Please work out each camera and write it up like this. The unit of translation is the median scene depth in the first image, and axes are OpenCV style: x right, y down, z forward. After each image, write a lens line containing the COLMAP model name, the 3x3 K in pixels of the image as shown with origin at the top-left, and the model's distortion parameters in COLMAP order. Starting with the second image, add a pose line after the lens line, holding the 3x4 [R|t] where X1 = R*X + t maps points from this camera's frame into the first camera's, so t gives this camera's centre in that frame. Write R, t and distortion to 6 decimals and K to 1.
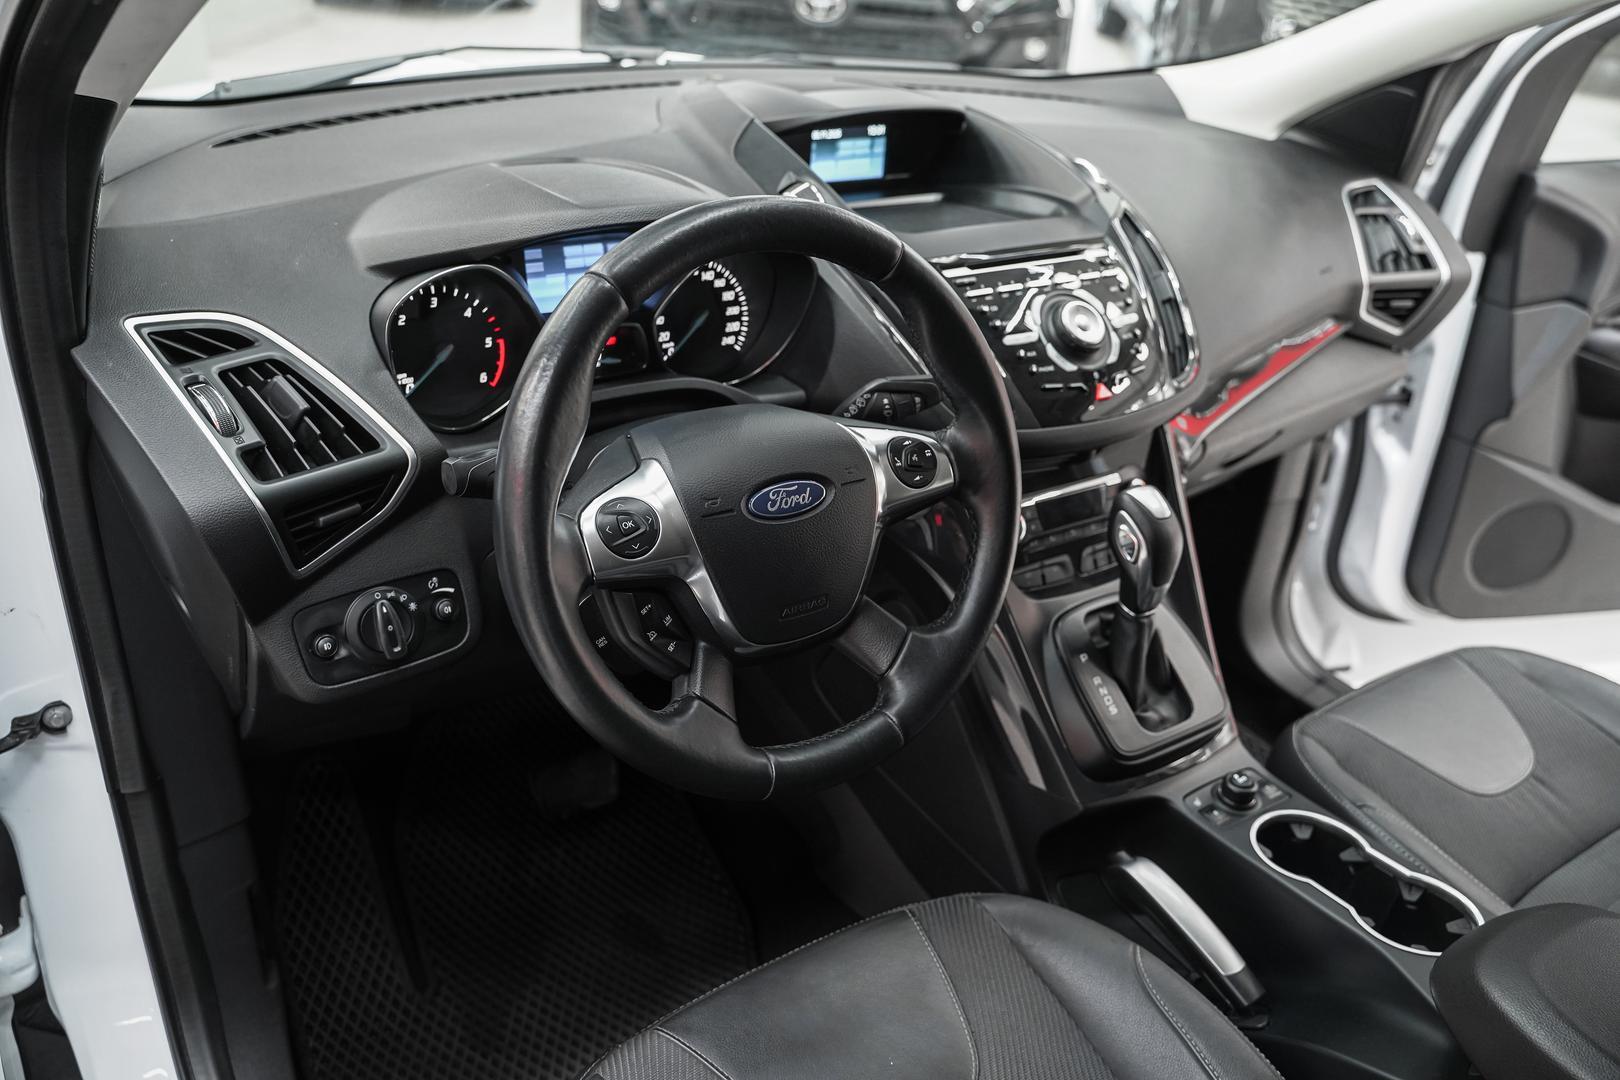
lens RADIAL K [[1281.2, 0, 810.0], [0, 1281.2, 540.0], [0, 0, 1]] dist [-0.012311, -0.000725]
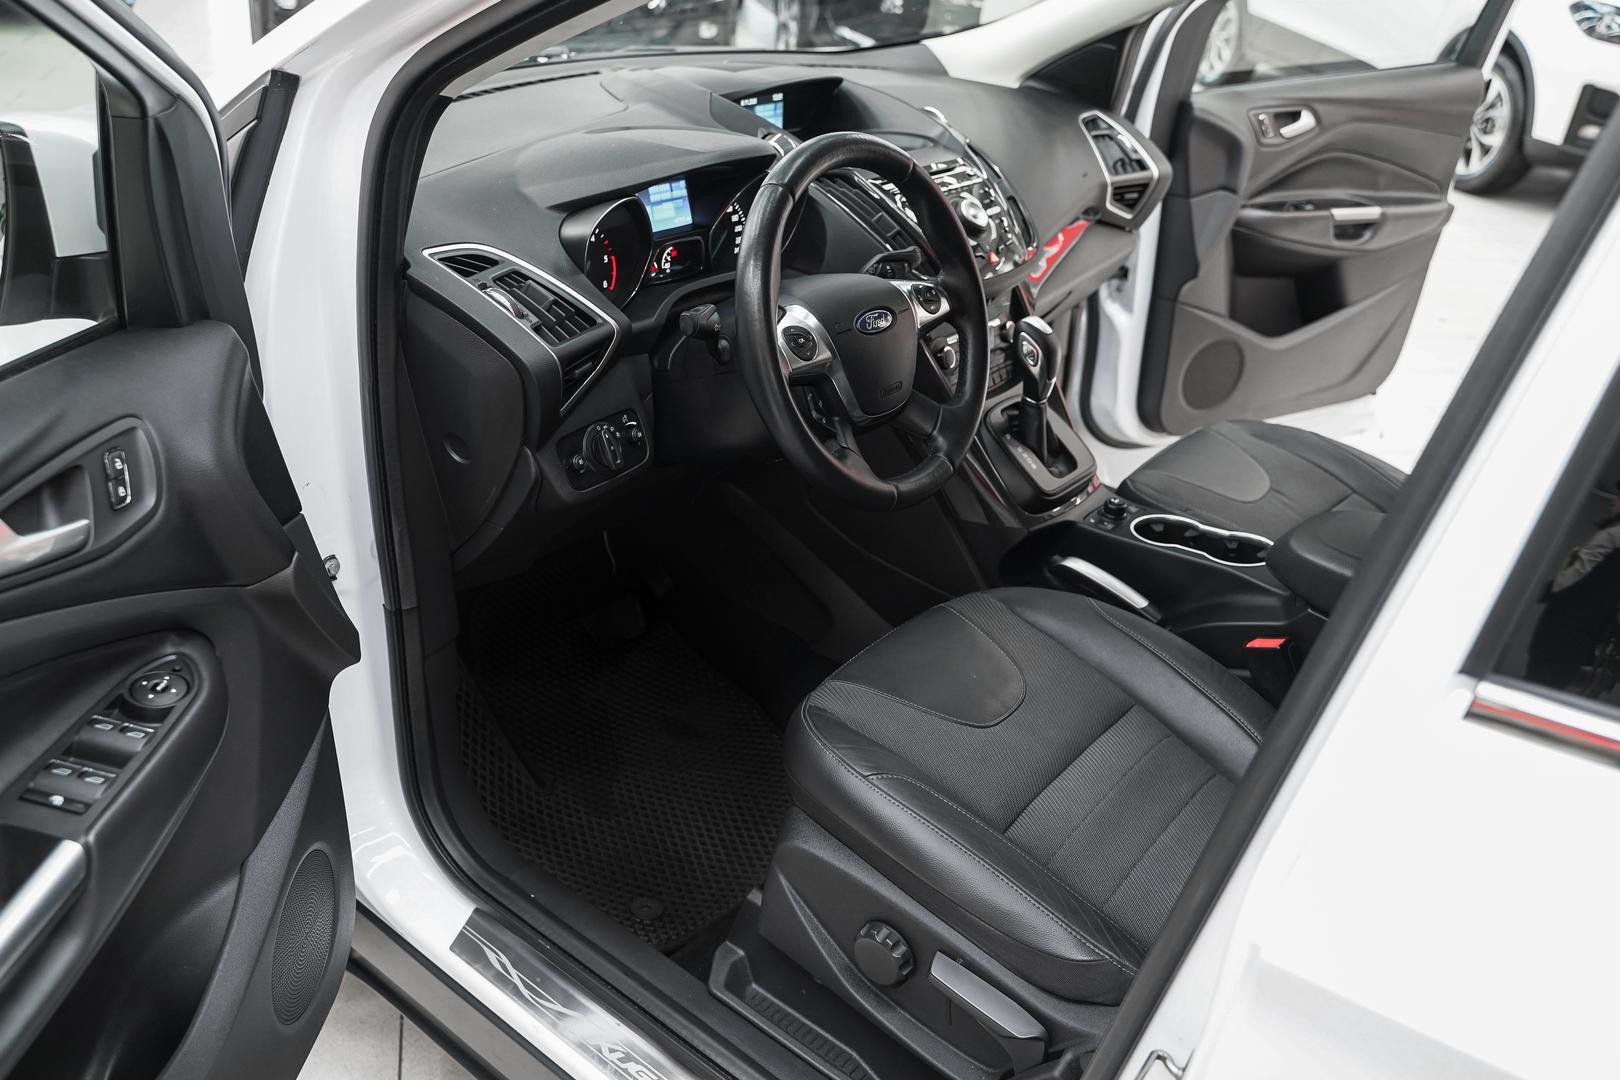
lens RADIAL K [[1325.6, 0, 810.0], [0, 1325.6, 540.0], [0, 0, 1]] dist [-0.026961, -0.002515]
pose [[0.953334, -0.153106, 0.260217, -0.360981], [0.152304, 0.988057, 0.023369, 0.118573], [-0.260687, 0.017353, 0.965267, -0.359932]]
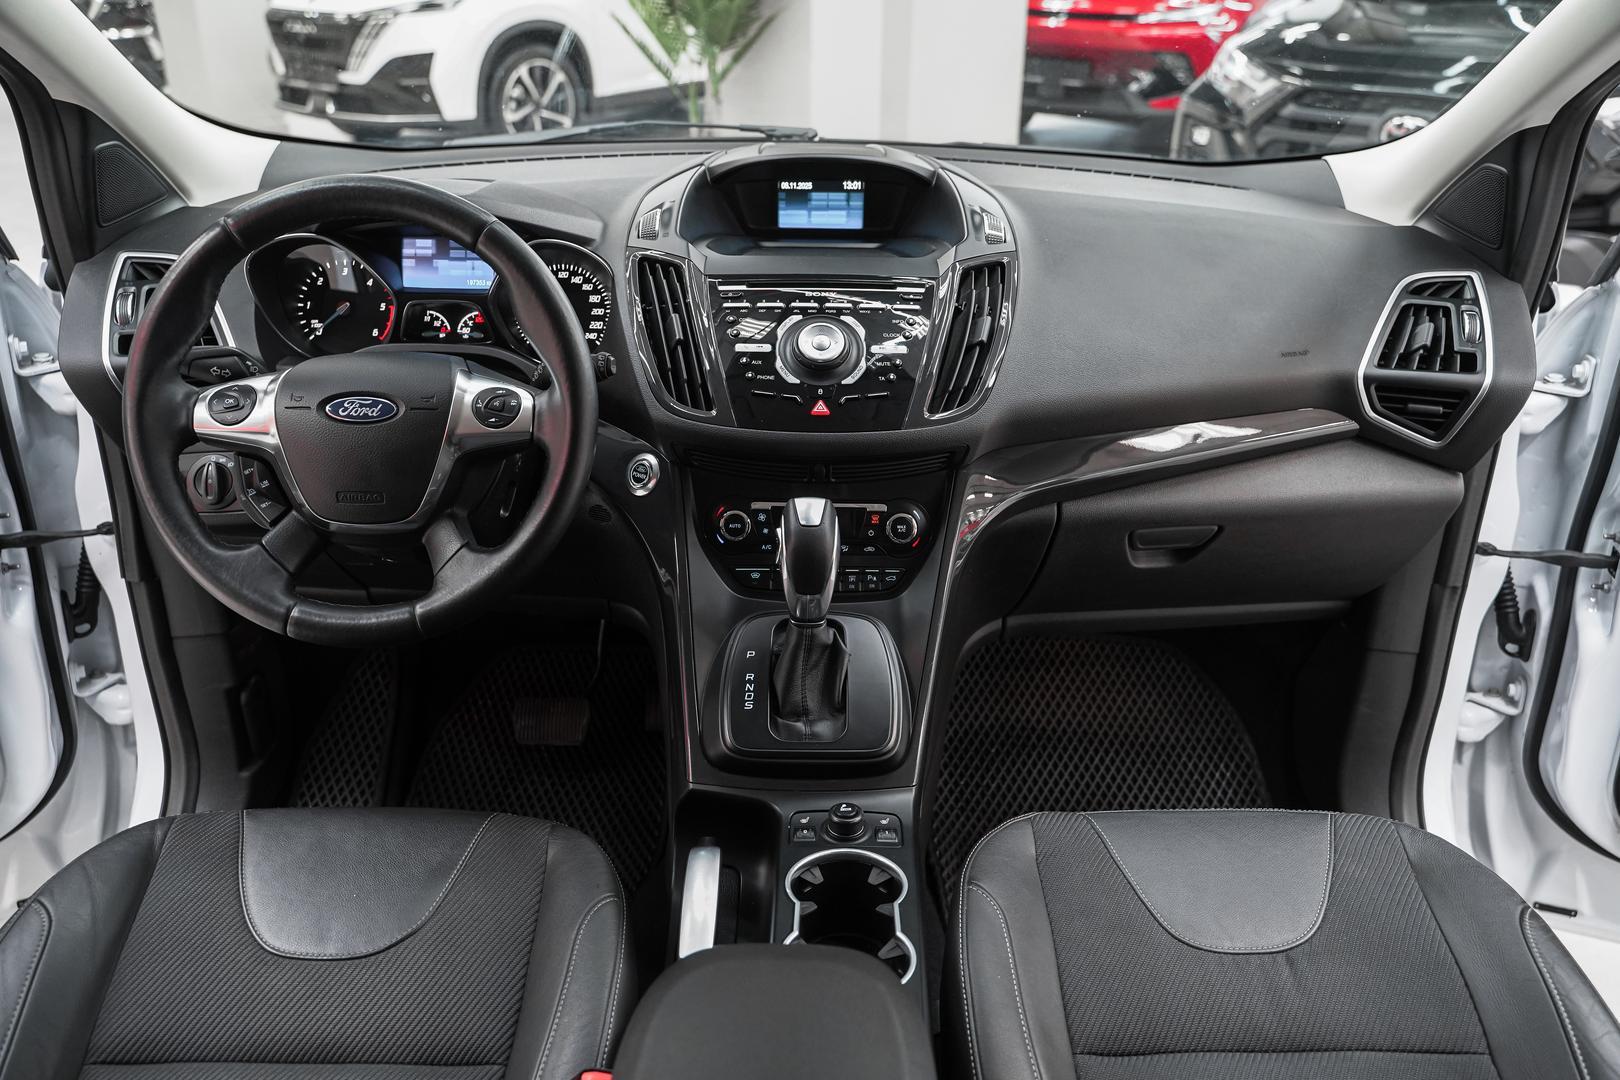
lens RADIAL K [[1281.2, 0, 810.0], [0, 1281.2, 540.0], [0, 0, 1]] dist [-0.012311, -0.000725]
pose [[0.828842, 0.166497, -0.534134, 0.673631], [-0.225956, 0.972987, -0.047333, 0.034148], [0.511824, 0.159922, 0.844074, 0.113270]]
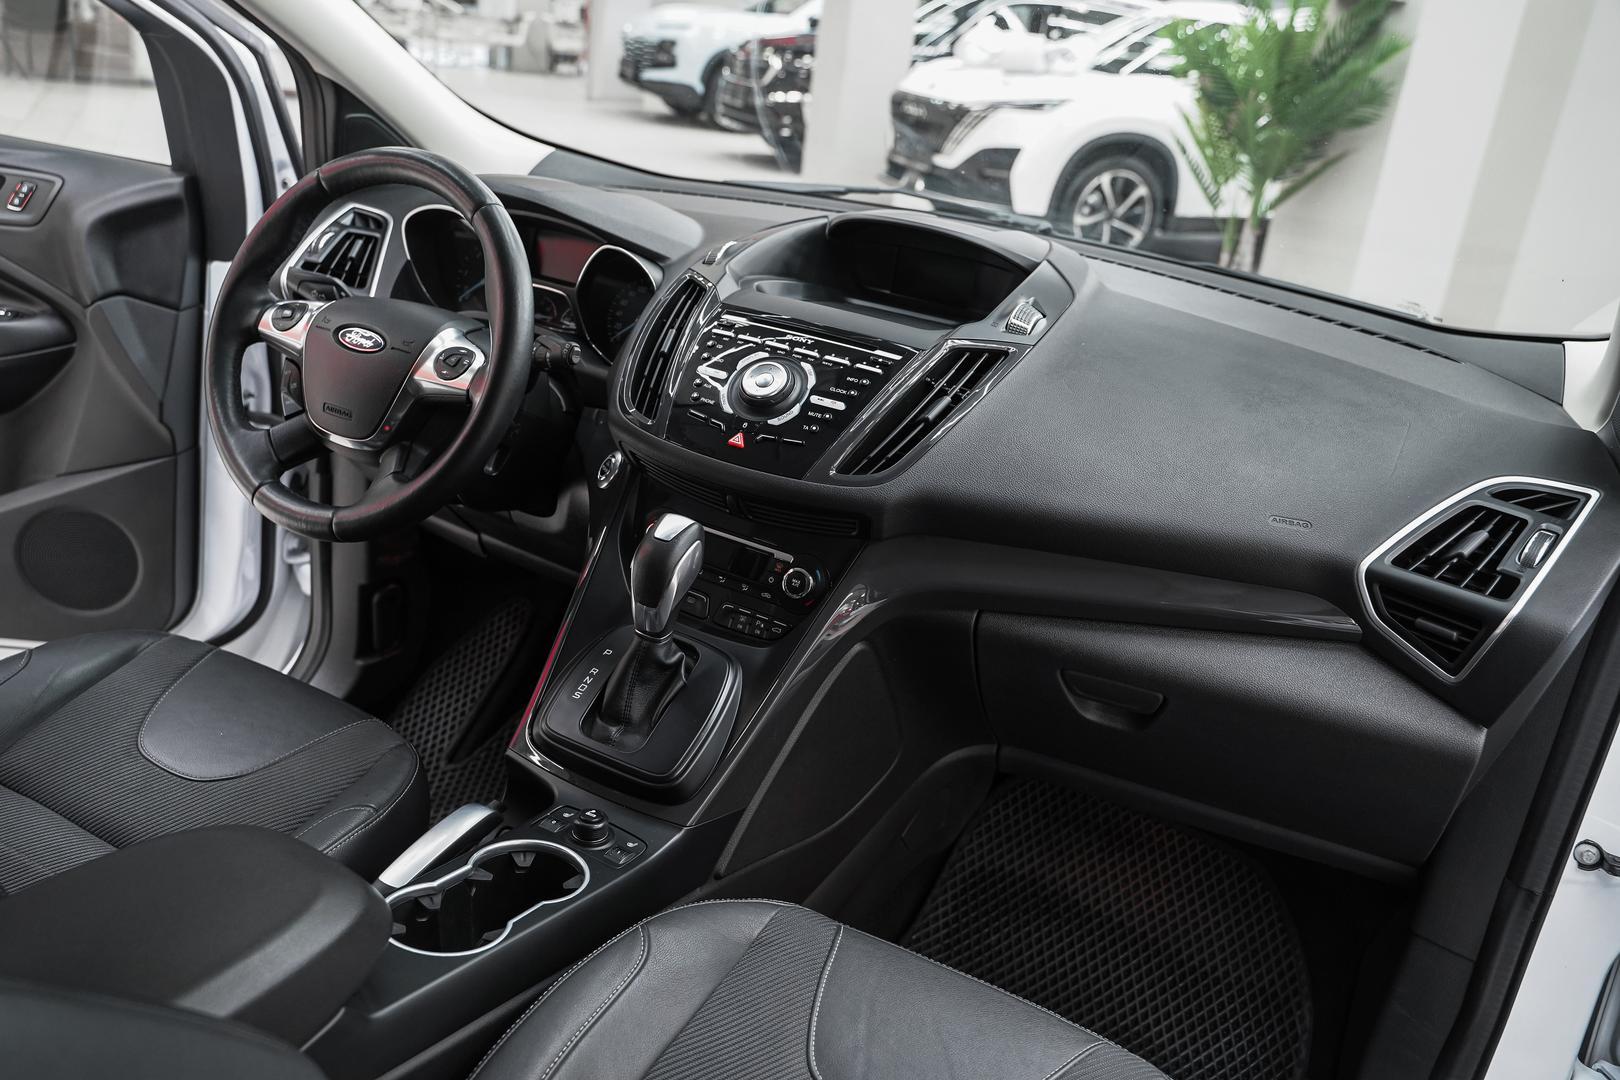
lens RADIAL K [[1329.2, 0, 788.0], [0, 1329.2, 522.1], [0, 0, 1]] dist [-0.009630, -0.000026]
pose [[0.450346, 0.286044, -0.845794, 1.007264], [-0.507014, 0.861671, 0.021452, -0.085918], [0.734932, 0.419169, 0.533079, 0.403793]]
